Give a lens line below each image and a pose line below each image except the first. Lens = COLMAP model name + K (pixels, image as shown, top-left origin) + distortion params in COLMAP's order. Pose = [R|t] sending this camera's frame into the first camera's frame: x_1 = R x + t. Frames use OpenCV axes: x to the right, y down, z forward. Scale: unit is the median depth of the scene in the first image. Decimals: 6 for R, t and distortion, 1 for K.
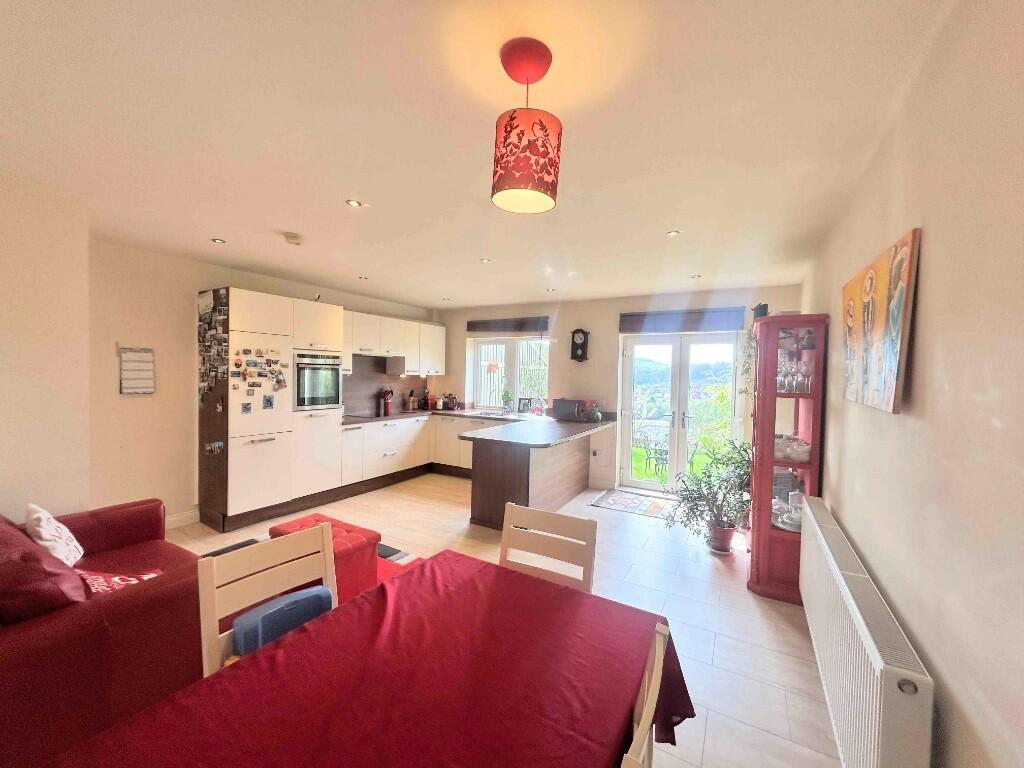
lens RADIAL K [[409.0, 0, 513.3], [0, 409.0, 383.3], [0, 0, 1]] dist [-0.001059, 0.001559]
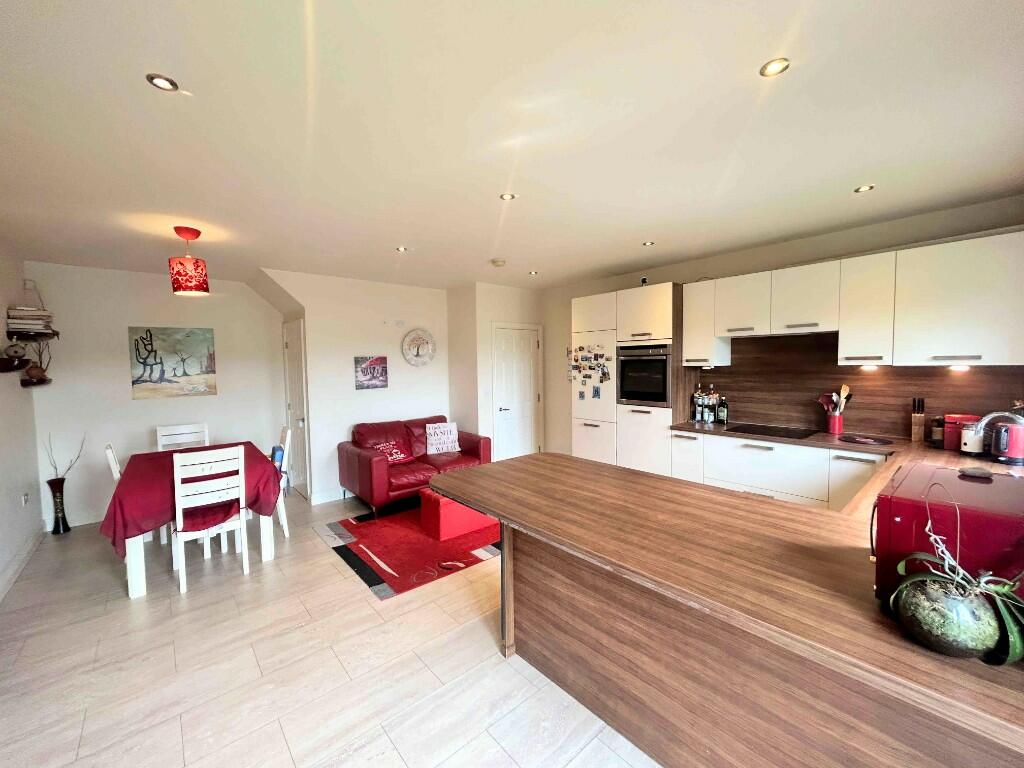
lens RADIAL K [[409.0, 0, 506.1], [0, 409.0, 382.4], [0, 0, 1]] dist [-0.001059, 0.001559]
pose [[-0.341688, 0.030359, -0.939323, 0.397666], [-0.012141, 0.999252, 0.036712, -0.014145], [0.939735, 0.023949, -0.341064, 0.858692]]
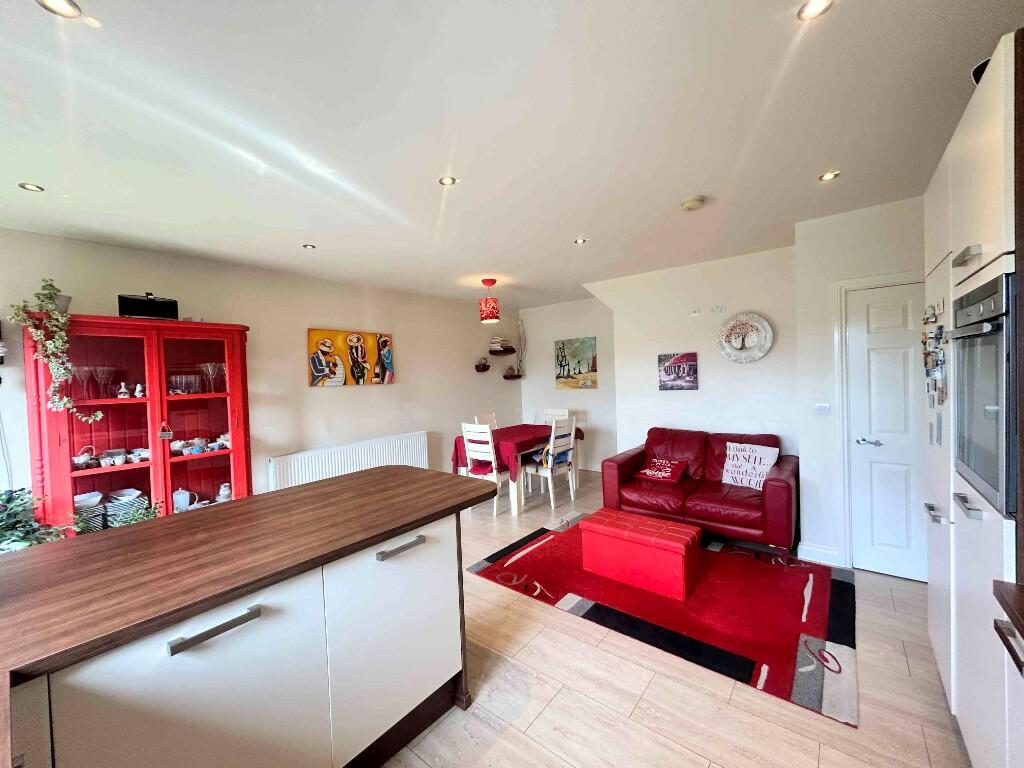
lens RADIAL K [[409.0, 0, 512.5], [0, 409.0, 385.4], [0, 0, 1]] dist [-0.001059, 0.001559]
pose [[-0.987157, 0.009176, 0.159487, -0.176663], [0.018120, 0.998338, 0.054712, -0.021819], [-0.158720, 0.056899, -0.985683, 1.104356]]
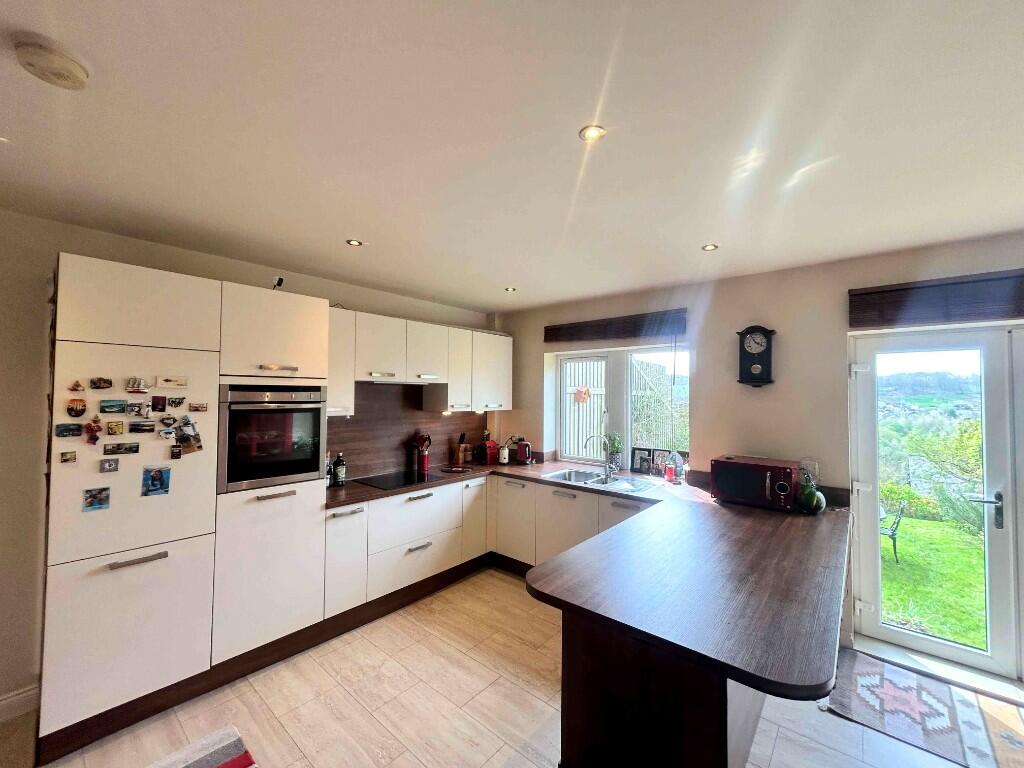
lens RADIAL K [[409.0, 0, 513.2], [0, 409.0, 382.8], [0, 0, 1]] dist [-0.001059, 0.001559]
pose [[0.982322, -0.018601, -0.186273, -0.052349], [0.008414, 0.998433, -0.055328, -0.032987], [0.187010, 0.052783, 0.980939, 0.434537]]
